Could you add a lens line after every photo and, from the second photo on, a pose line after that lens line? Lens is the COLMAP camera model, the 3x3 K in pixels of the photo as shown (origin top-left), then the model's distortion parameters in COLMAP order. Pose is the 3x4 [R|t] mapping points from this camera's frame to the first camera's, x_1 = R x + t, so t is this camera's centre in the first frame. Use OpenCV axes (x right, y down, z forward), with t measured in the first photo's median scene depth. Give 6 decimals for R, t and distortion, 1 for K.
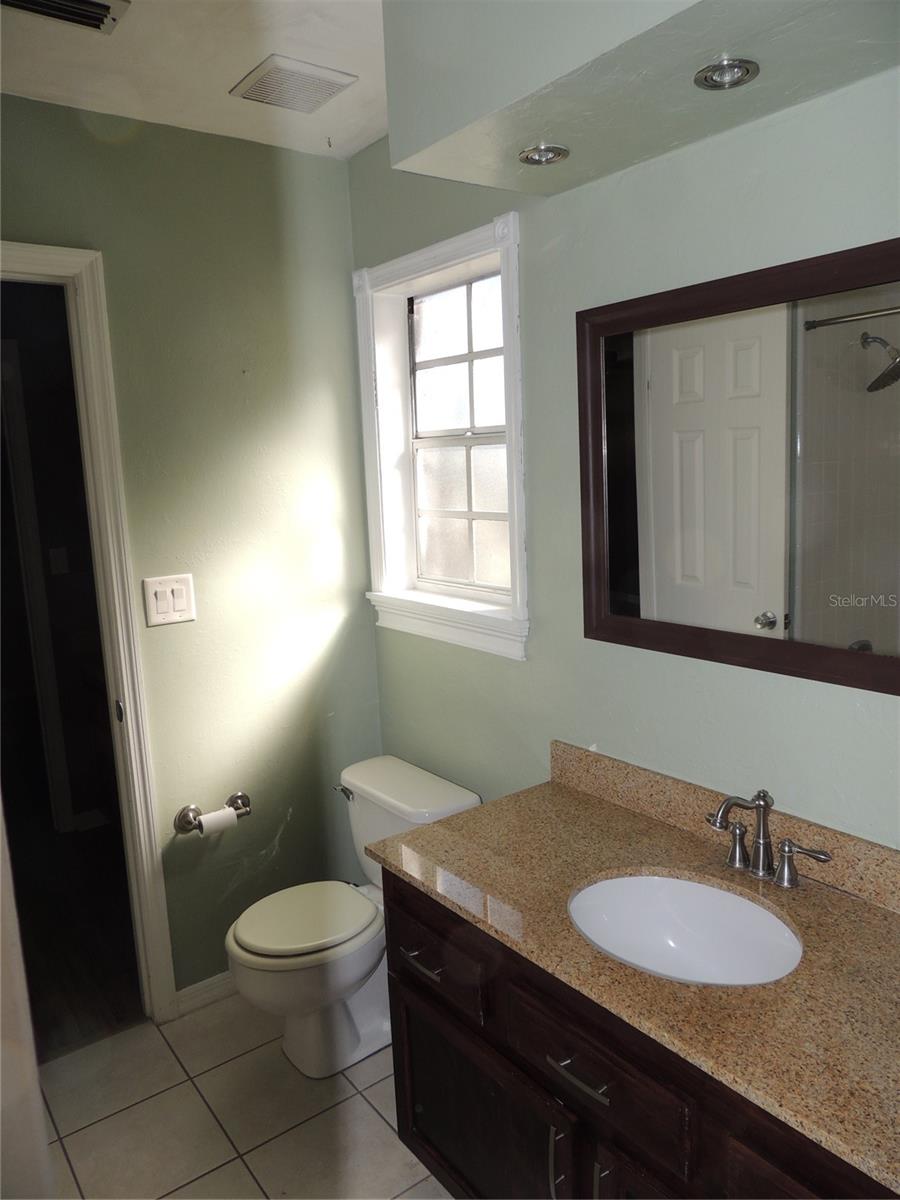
lens RADIAL K [[853.8, 0, 454.5], [0, 853.8, 598.6], [0, 0, 1]] dist [-0.026607, 0.005390]
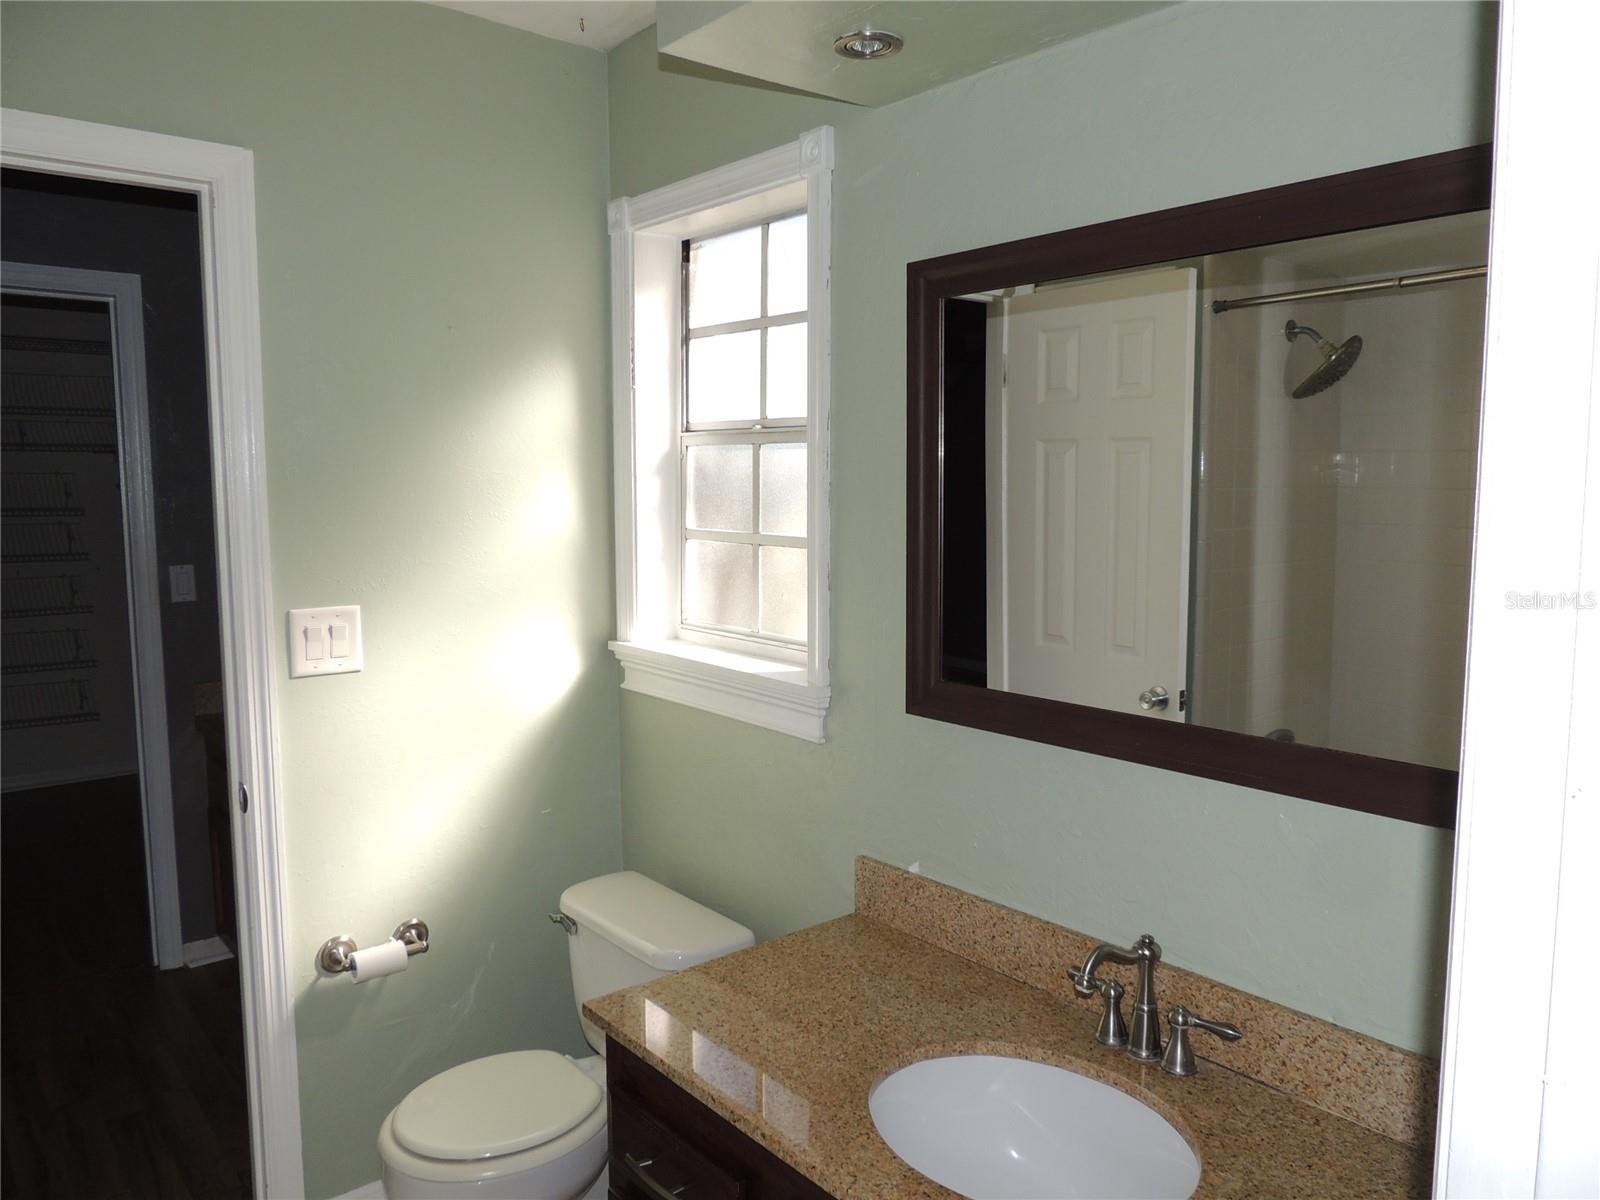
lens RADIAL K [[1138.4, 0, 803.5], [0, 1138.4, 602.9], [0, 0, 1]] dist [-0.026607, 0.005390]
pose [[0.998069, 0.035757, 0.050786, 0.013370], [-0.033115, 0.998101, -0.051945, 0.006125], [-0.052547, 0.050163, 0.997358, 0.044305]]
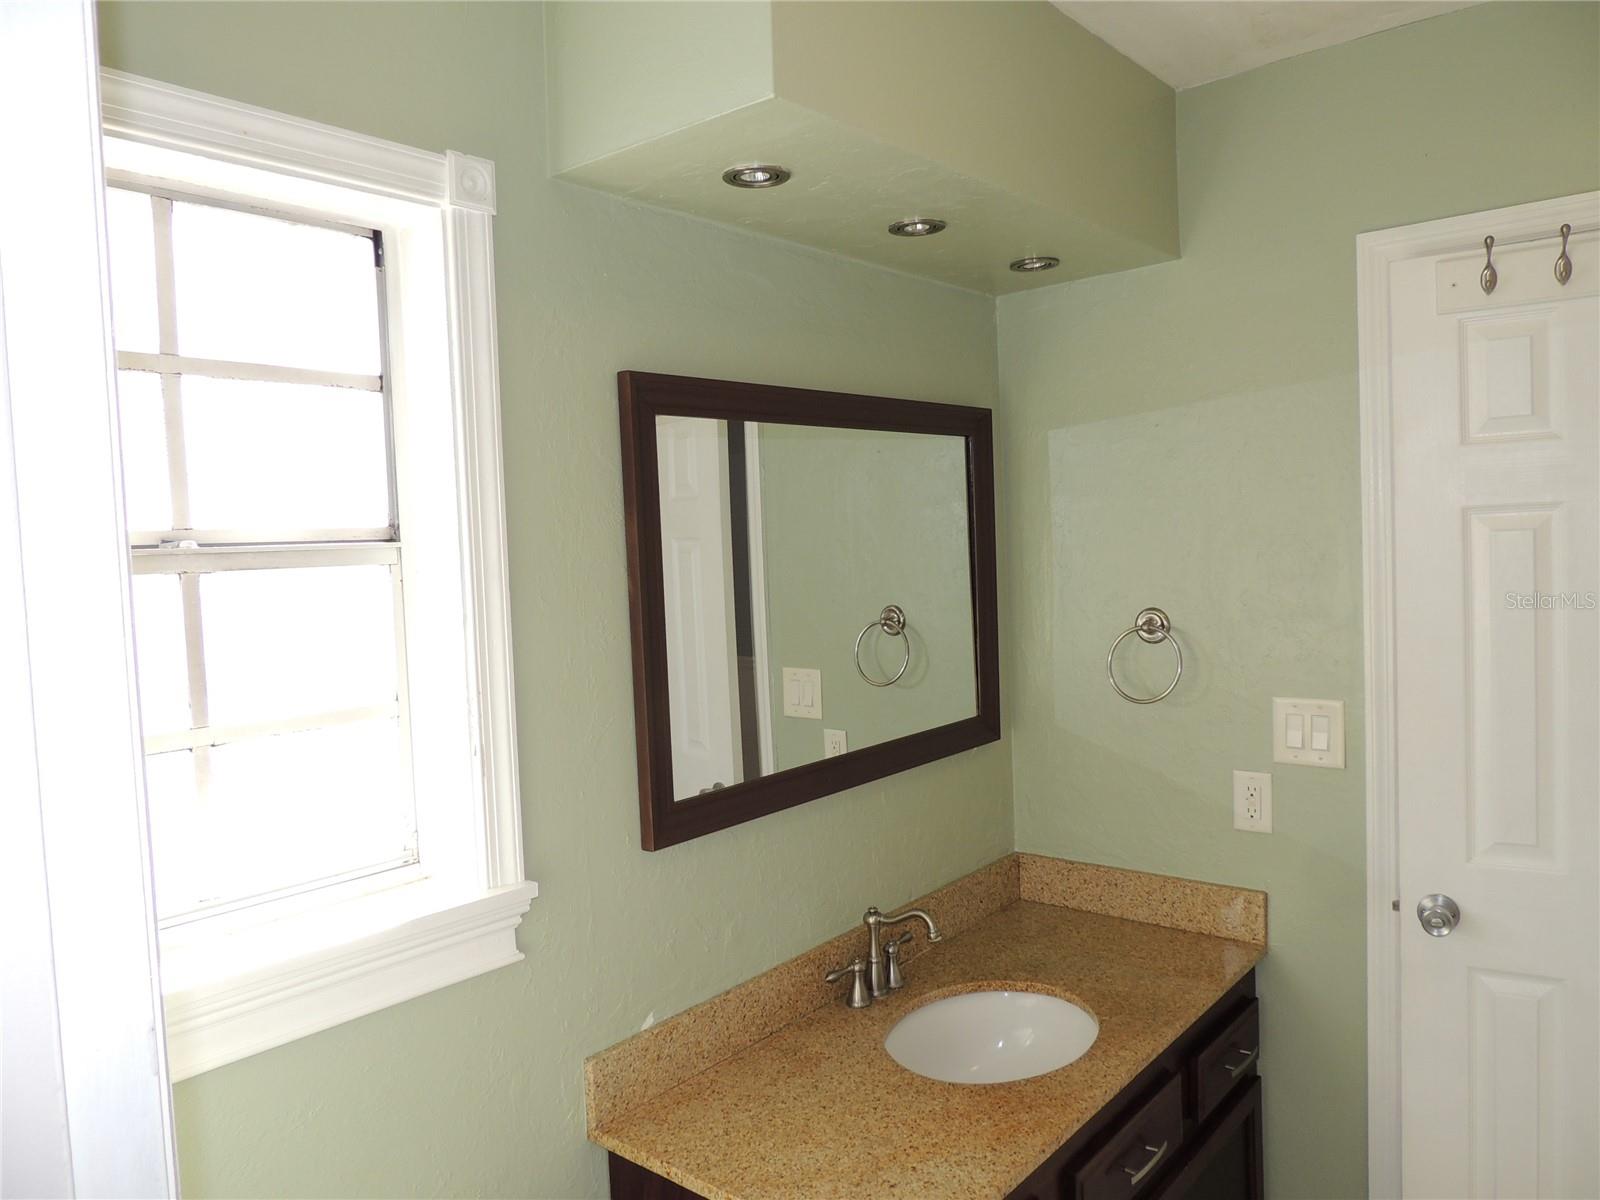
lens RADIAL K [[1138.4, 0, 799.1], [0, 1138.4, 596.6], [0, 0, 1]] dist [-0.026607, 0.005390]
pose [[-0.223820, -0.005947, 0.974612, -0.671525], [0.194414, 0.979612, 0.050625, -0.157577], [-0.955044, 0.200809, -0.218100, 0.960974]]
